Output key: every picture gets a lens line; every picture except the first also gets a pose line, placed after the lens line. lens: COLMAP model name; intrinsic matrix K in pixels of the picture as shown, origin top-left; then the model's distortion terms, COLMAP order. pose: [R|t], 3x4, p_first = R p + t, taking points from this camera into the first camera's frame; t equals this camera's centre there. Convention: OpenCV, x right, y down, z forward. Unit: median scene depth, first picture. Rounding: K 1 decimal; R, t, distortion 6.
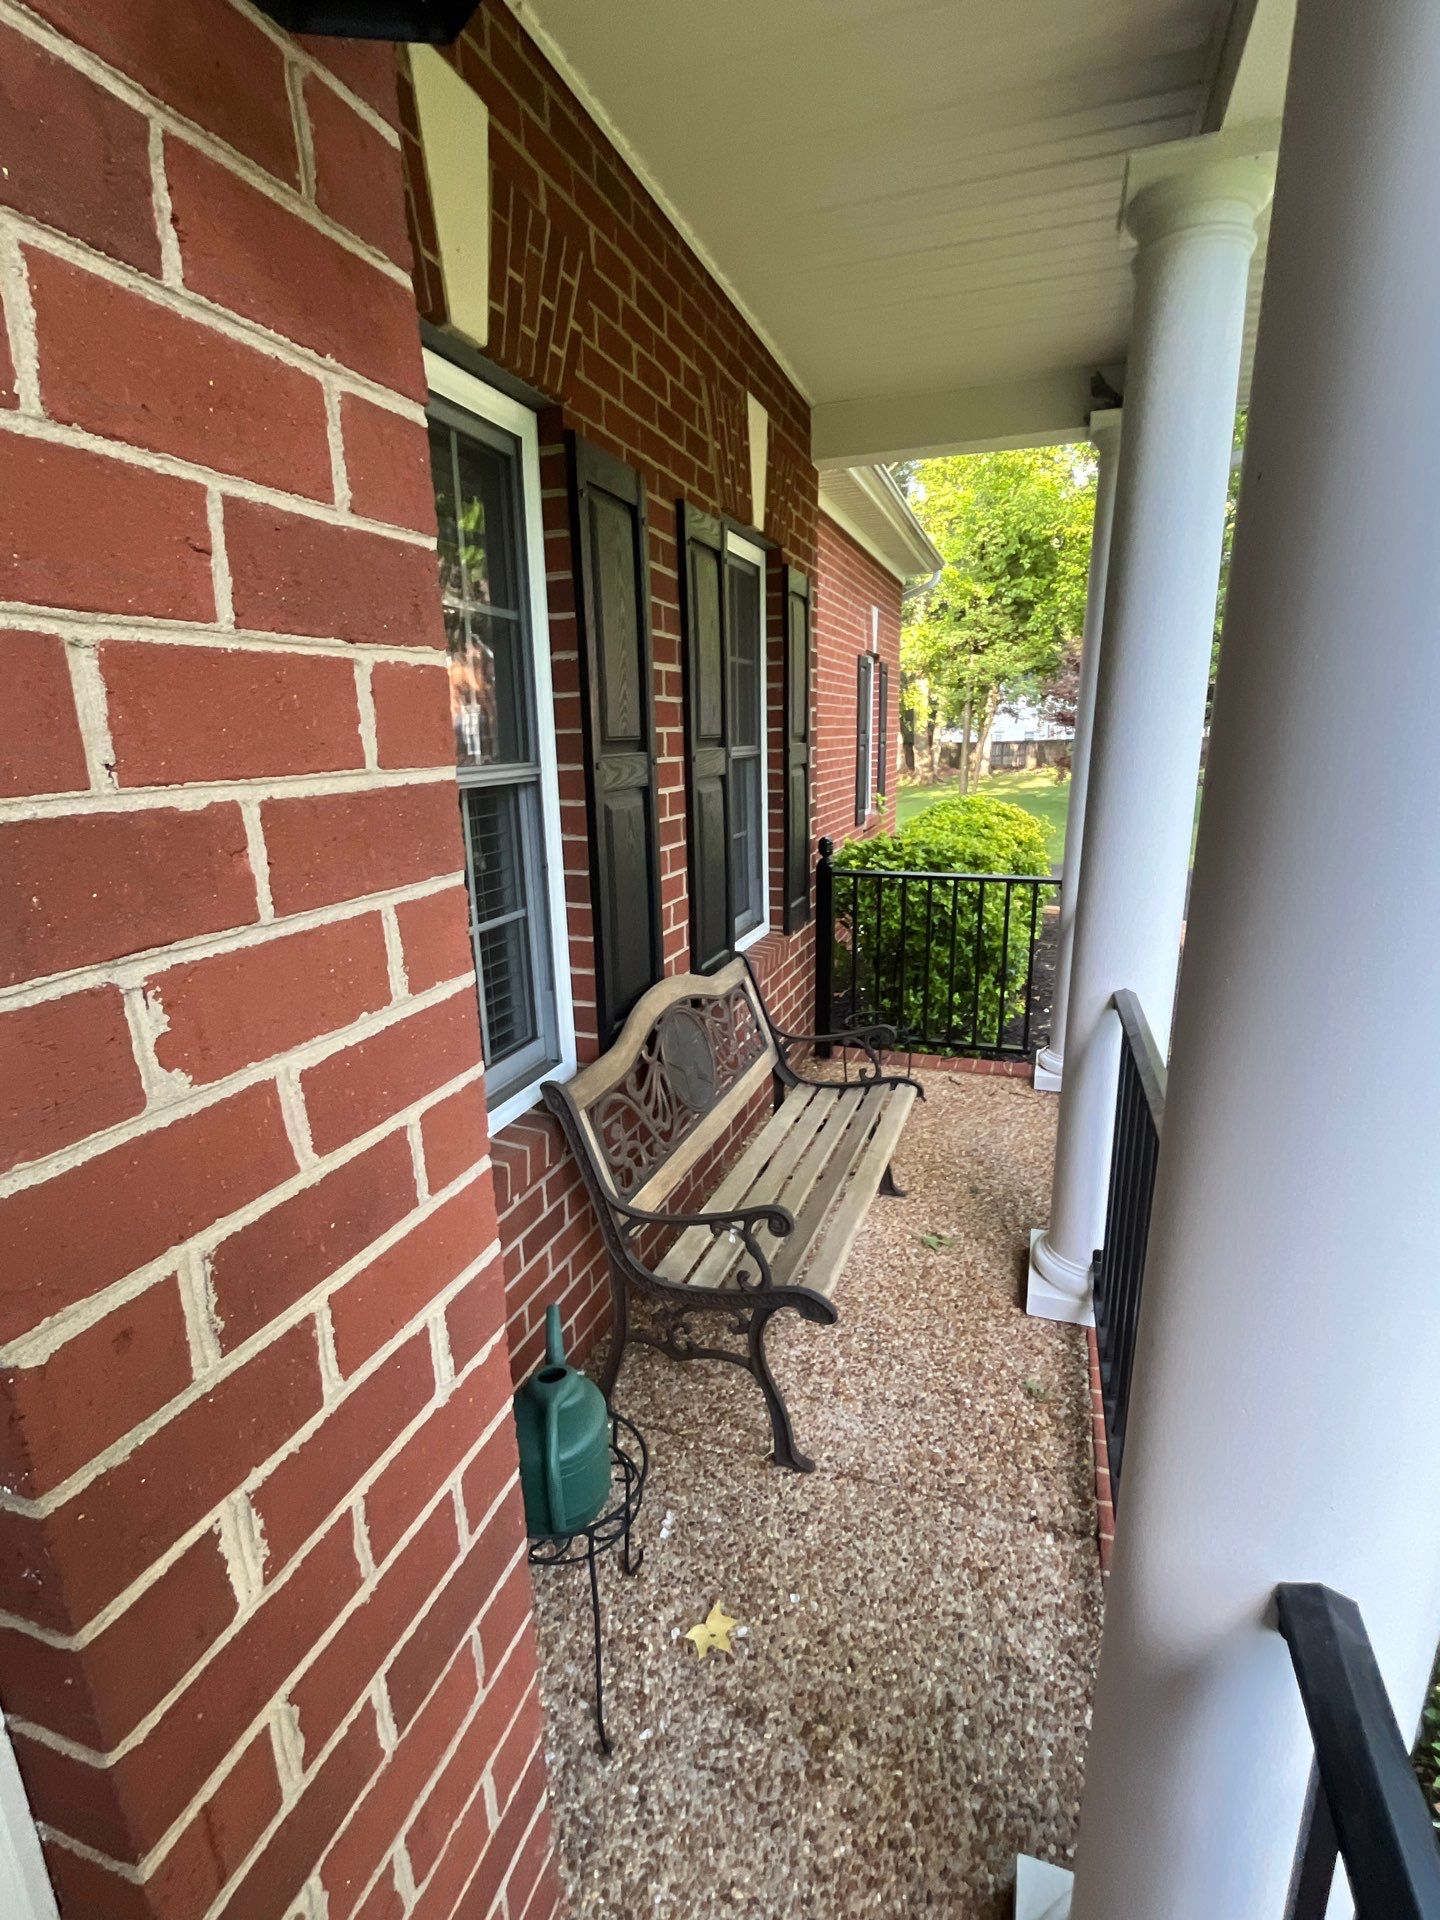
lens RADIAL K [[910.0, 0, 724.9], [0, 910.0, 951.3], [0, 0, 1]] dist [-0.002057, -0.000664]
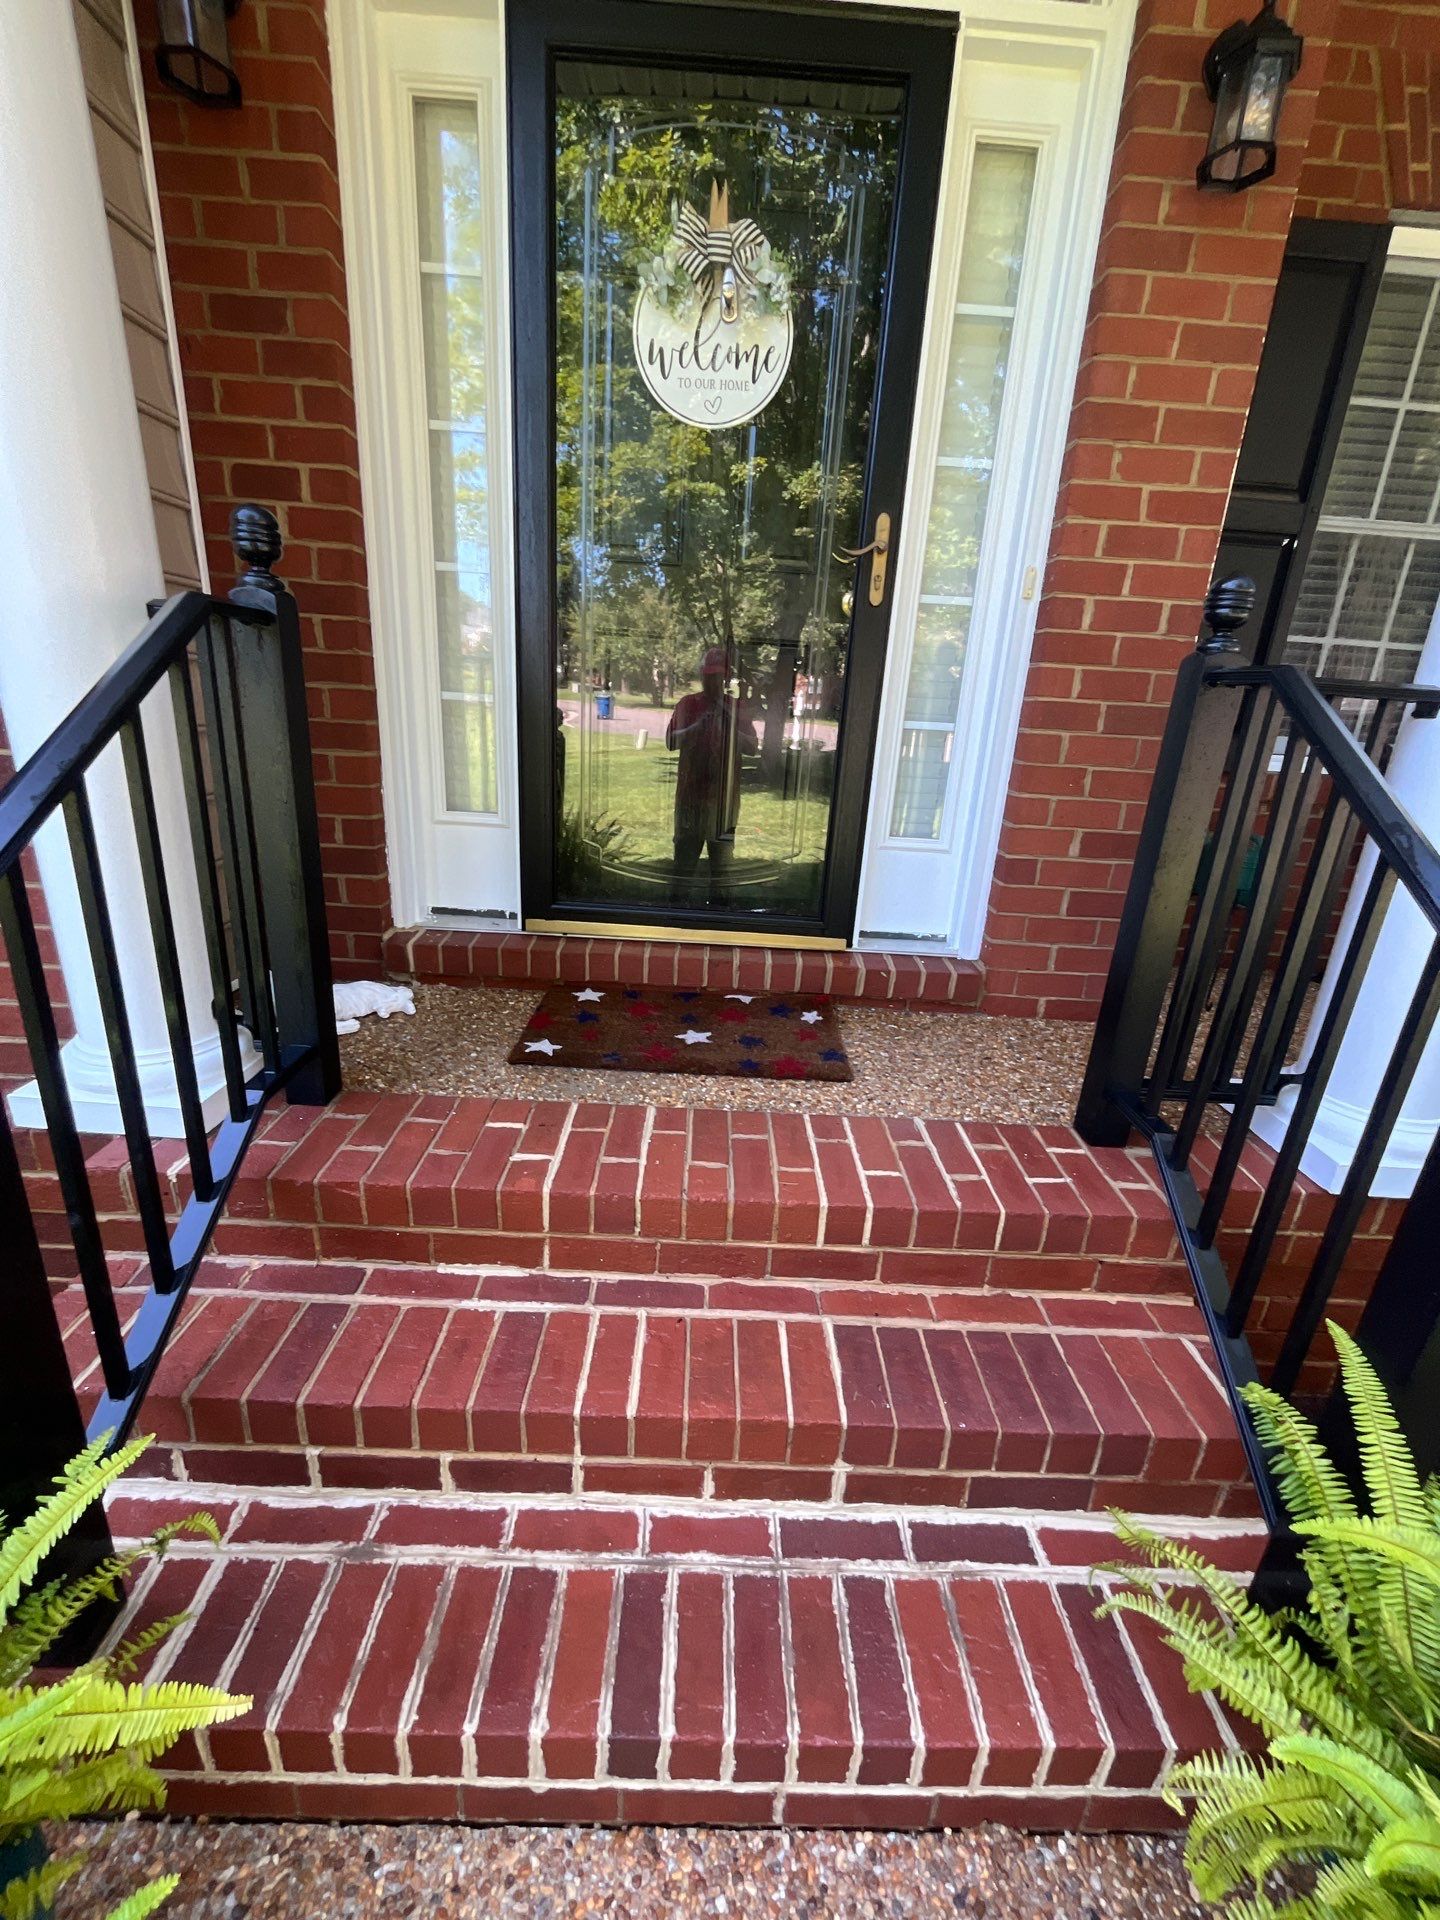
lens RADIAL K [[782.0, 0, 724.2], [0, 782.0, 954.8], [0, 0, 1]] dist [-0.004289, 0.000221]
pose [[0.335170, 0.331113, -0.882057, 0.686306], [-0.288246, 0.927356, 0.238588, 0.466846], [0.896981, 0.174282, 0.406264, -0.442057]]
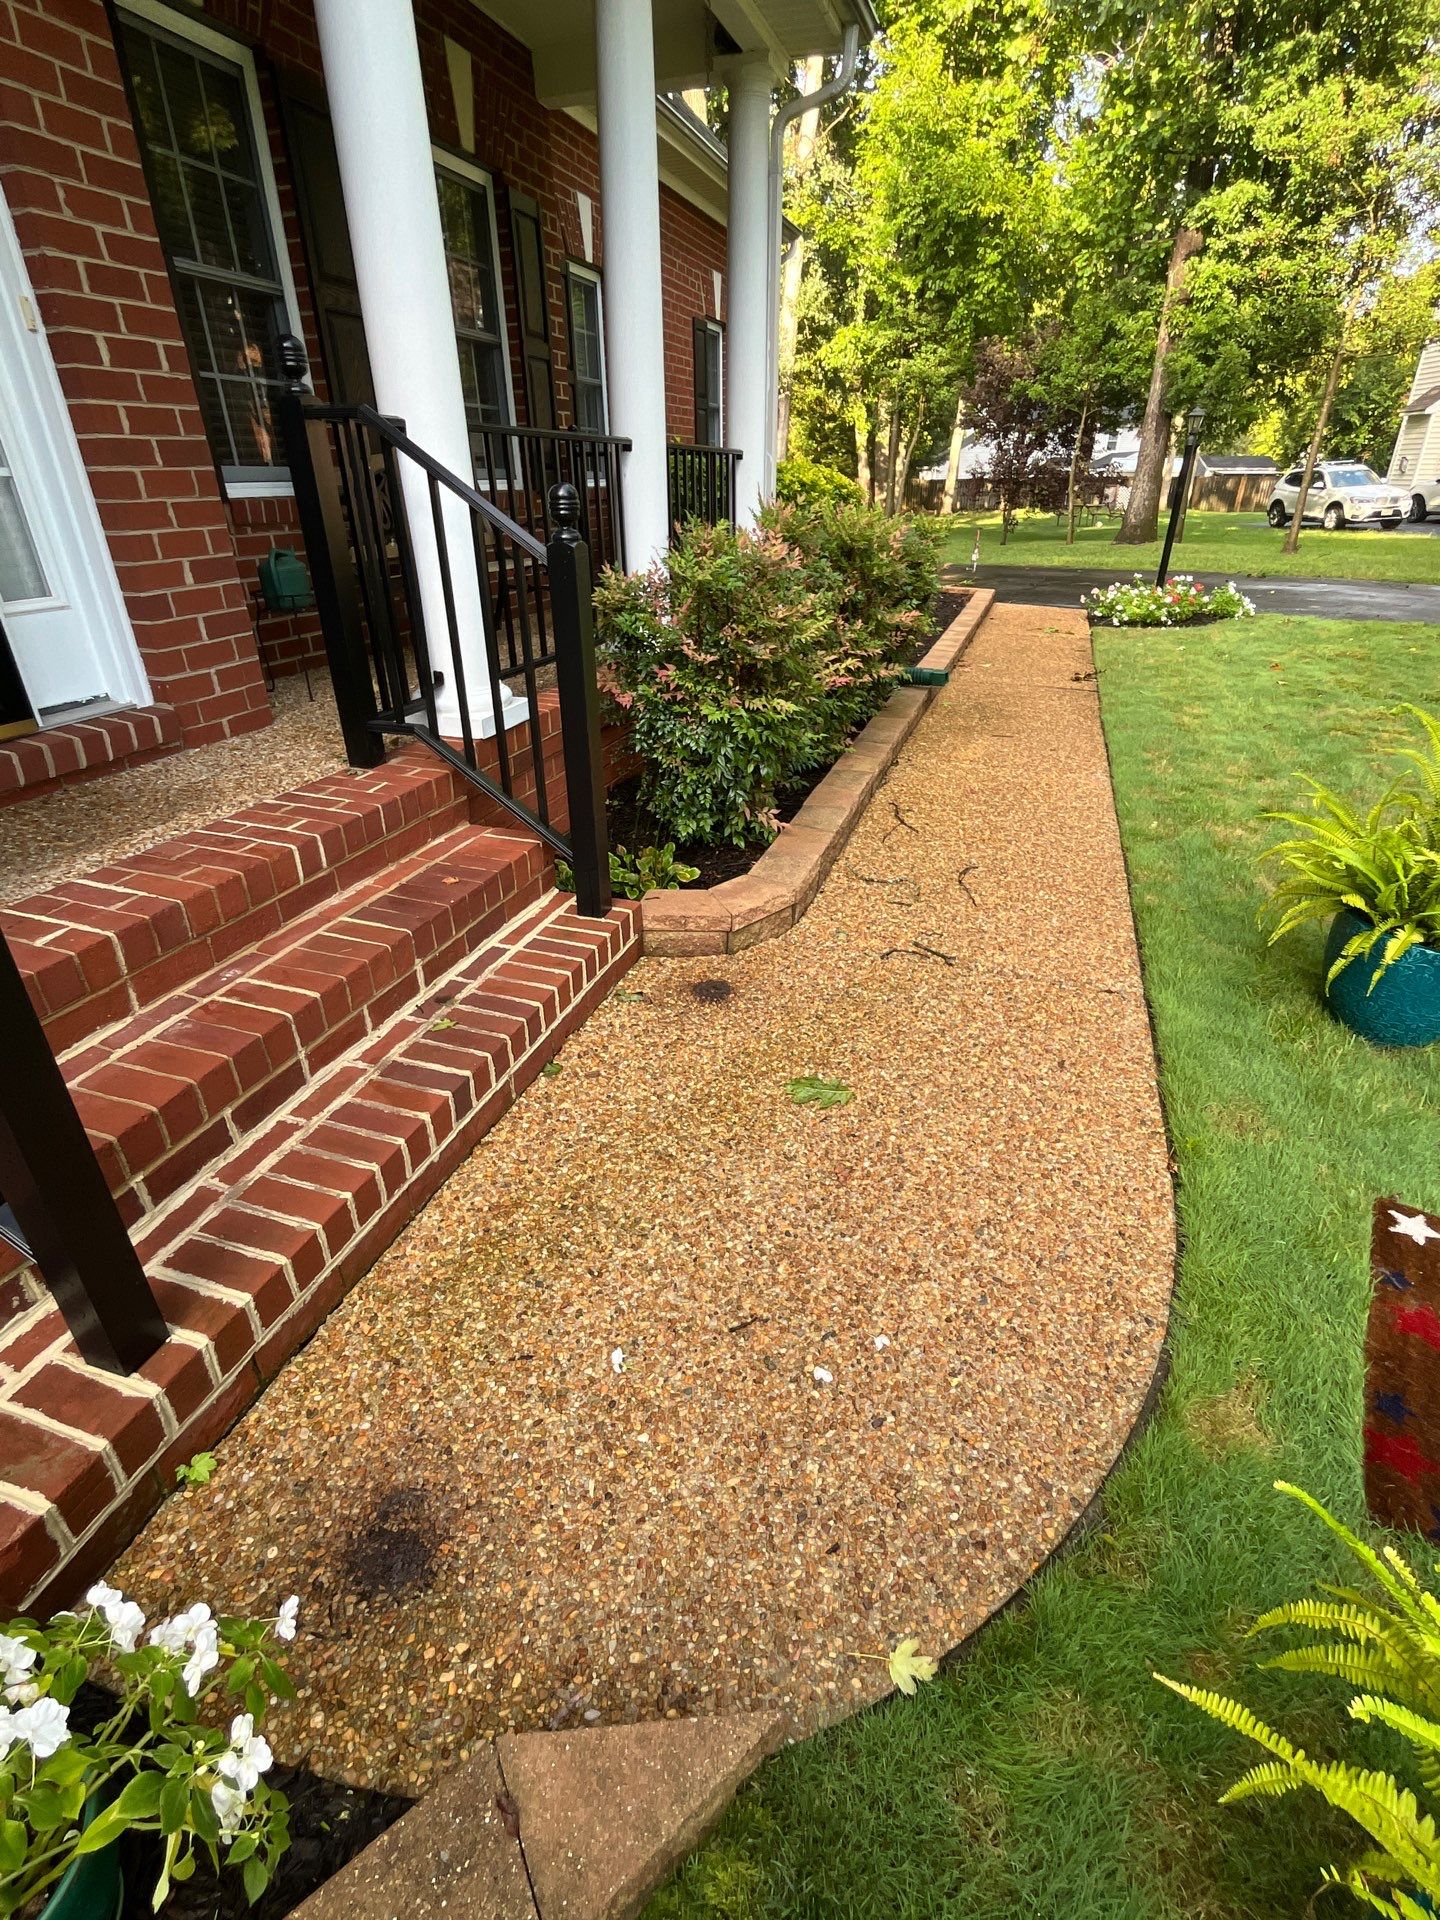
lens RADIAL K [[910.0, 0, 728.1], [0, 910.0, 956.2], [0, 0, 1]] dist [-0.002057, -0.000664]
pose [[0.999815, 0.002199, 0.019109, 0.673399], [-0.006751, 0.970355, 0.241590, 0.669947], [-0.018011, -0.241674, 0.970190, -1.123896]]
